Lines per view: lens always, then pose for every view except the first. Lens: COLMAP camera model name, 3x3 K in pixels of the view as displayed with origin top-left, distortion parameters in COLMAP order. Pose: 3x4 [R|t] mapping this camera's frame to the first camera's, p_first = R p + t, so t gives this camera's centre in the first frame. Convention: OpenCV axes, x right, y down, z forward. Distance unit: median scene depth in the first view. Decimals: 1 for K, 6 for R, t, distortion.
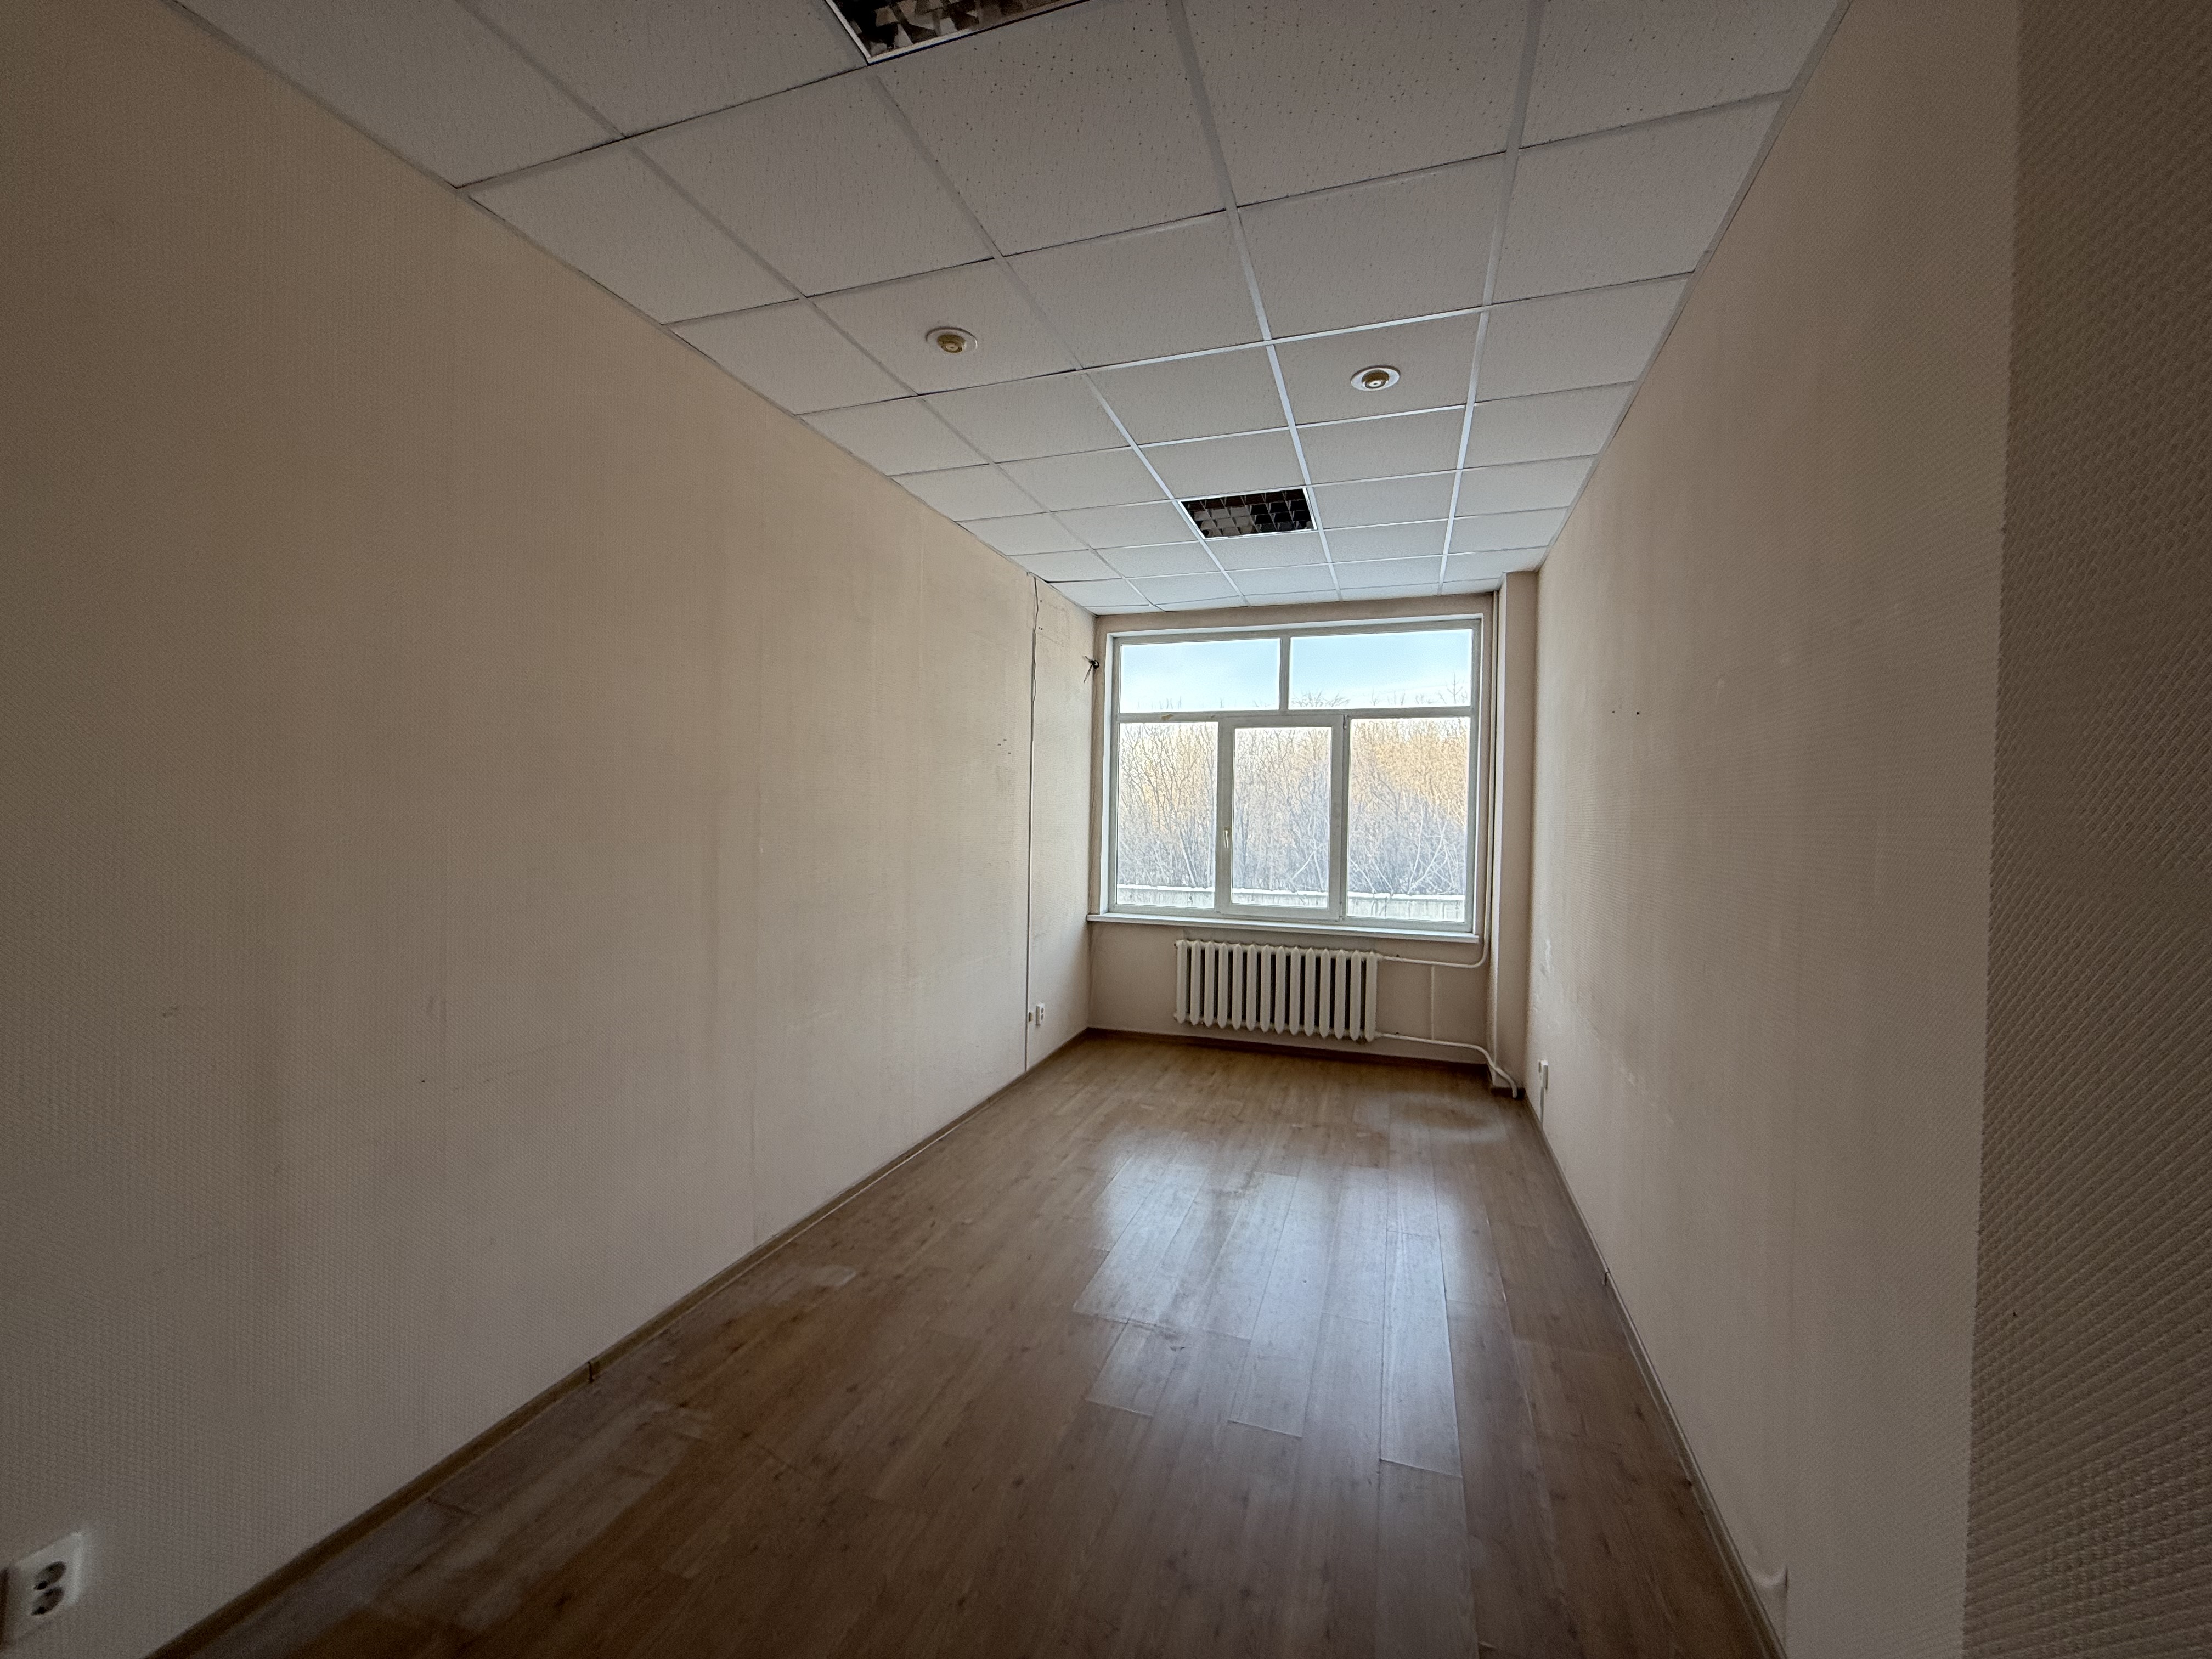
lens RADIAL K [[874.7, 0, 1110.8], [0, 874.7, 829.0], [0, 0, 1]] dist [0.010516, -0.000501]
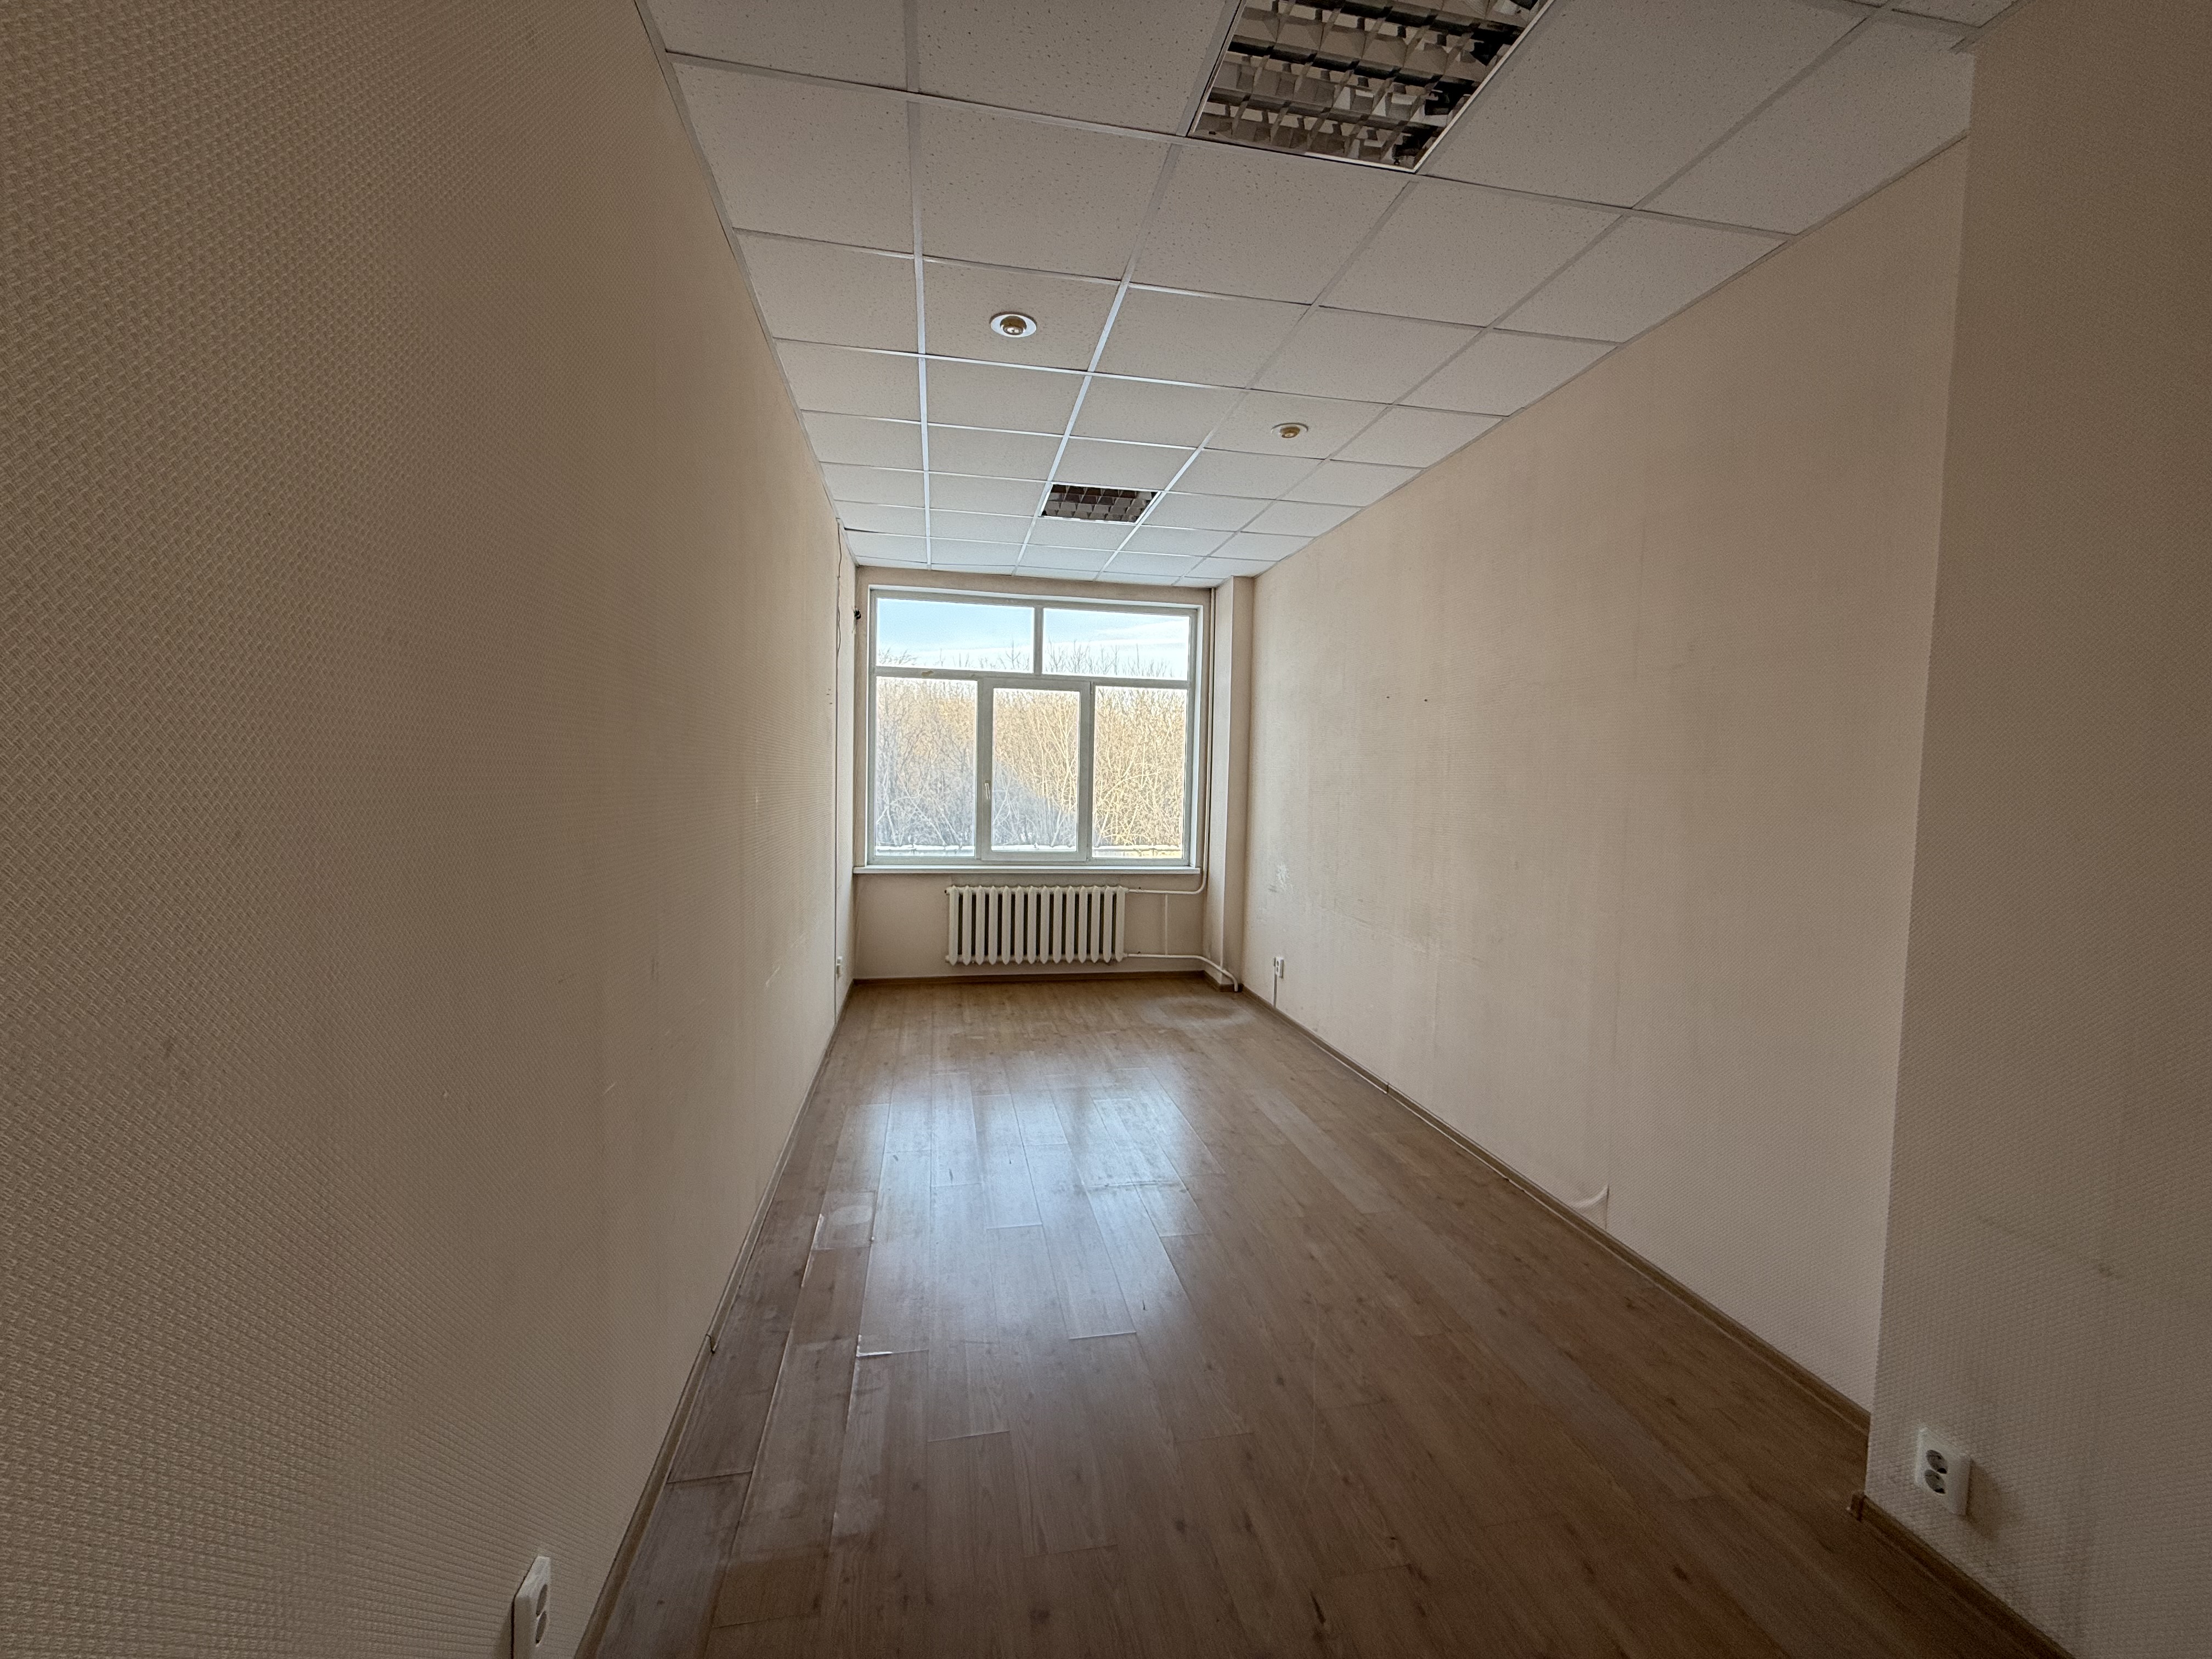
lens RADIAL K [[874.7, 0, 1093.7], [0, 874.7, 832.5], [0, 0, 1]] dist [0.010516, -0.000501]
pose [[0.872015, -0.026594, 0.488757, -0.294373], [0.000424, 0.998564, 0.053577, 0.004782], [-0.489480, -0.046513, 0.870773, -0.003426]]
